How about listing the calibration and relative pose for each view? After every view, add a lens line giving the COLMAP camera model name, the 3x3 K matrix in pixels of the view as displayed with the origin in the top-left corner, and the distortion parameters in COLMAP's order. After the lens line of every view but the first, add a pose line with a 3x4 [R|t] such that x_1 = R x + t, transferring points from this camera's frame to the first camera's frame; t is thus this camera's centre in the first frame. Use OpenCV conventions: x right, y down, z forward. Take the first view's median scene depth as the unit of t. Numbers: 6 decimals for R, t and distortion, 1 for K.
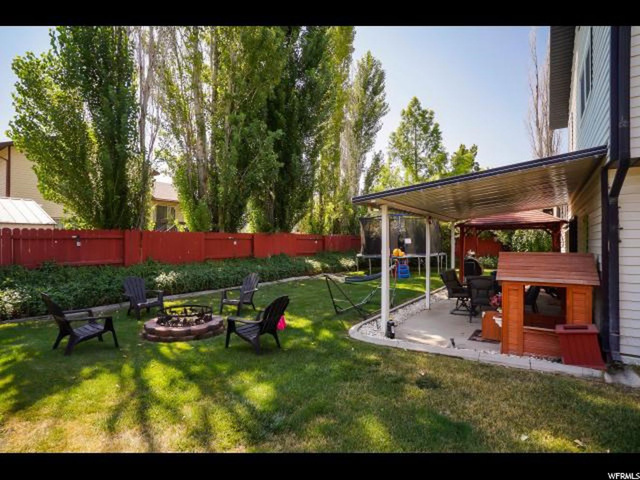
lens RADIAL K [[330.6, 0, 320.4], [0, 330.6, 241.4], [0, 0, 1]] dist [-0.001912, -0.000435]
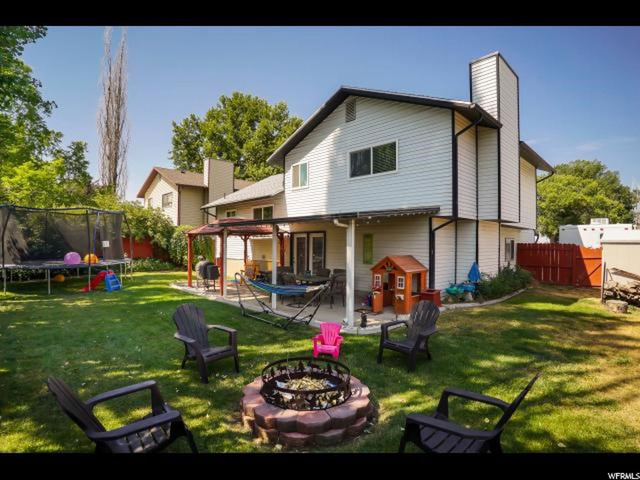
lens RADIAL K [[330.6, 0, 320.6], [0, 330.6, 240.5], [0, 0, 1]] dist [-0.001912, -0.000435]
pose [[0.184206, 0.008029, 0.982855, -1.448217], [-0.009556, 0.999934, -0.006378, -0.032305], [-0.982841, -0.008217, 0.184271, 1.286723]]
